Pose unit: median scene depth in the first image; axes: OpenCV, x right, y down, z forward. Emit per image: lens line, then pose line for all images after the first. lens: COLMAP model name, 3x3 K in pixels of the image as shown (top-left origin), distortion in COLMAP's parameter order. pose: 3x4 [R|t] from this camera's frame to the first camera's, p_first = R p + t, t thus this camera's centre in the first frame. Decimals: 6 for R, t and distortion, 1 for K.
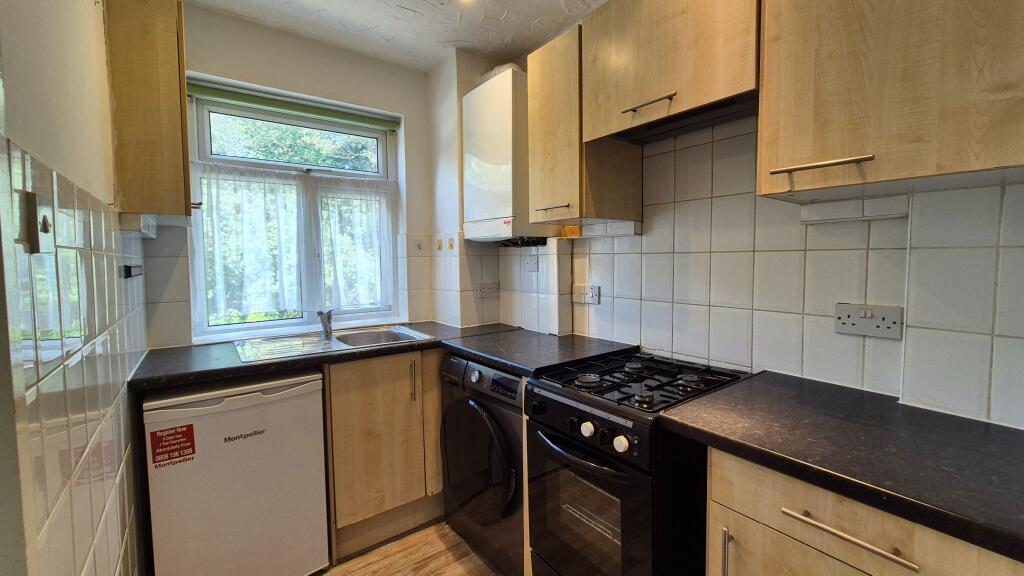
lens RADIAL K [[415.1, 0, 512.3], [0, 415.1, 281.1], [0, 0, 1]] dist [0.027712, -0.000047]
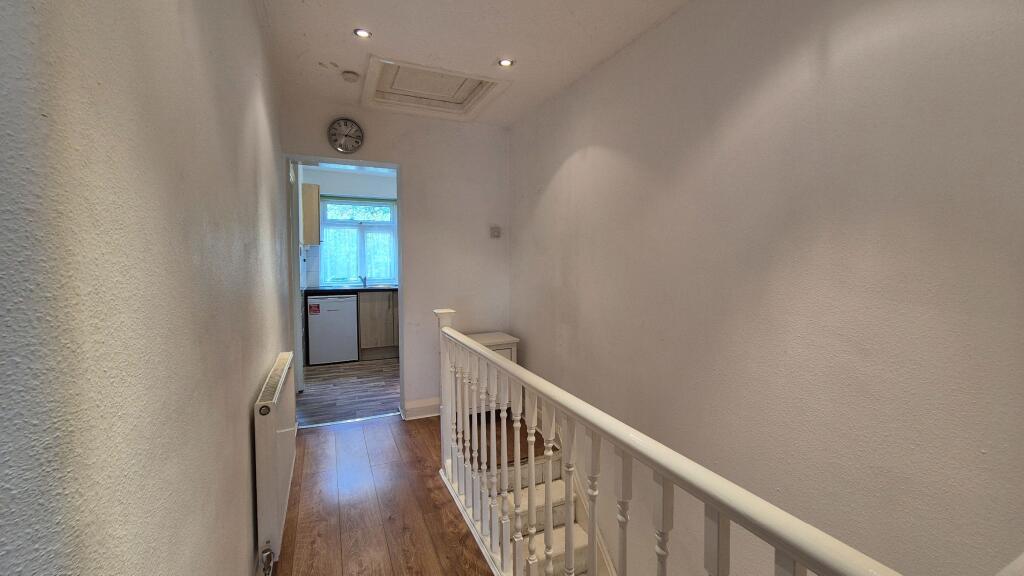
lens RADIAL K [[415.1, 0, 511.9], [0, 415.1, 286.3], [0, 0, 1]] dist [0.027712, -0.000047]
pose [[0.976511, 0.020663, -0.214476, 1.191861], [-0.022263, 0.999739, -0.005046, 0.138562], [0.214316, 0.009702, 0.976716, -1.576241]]
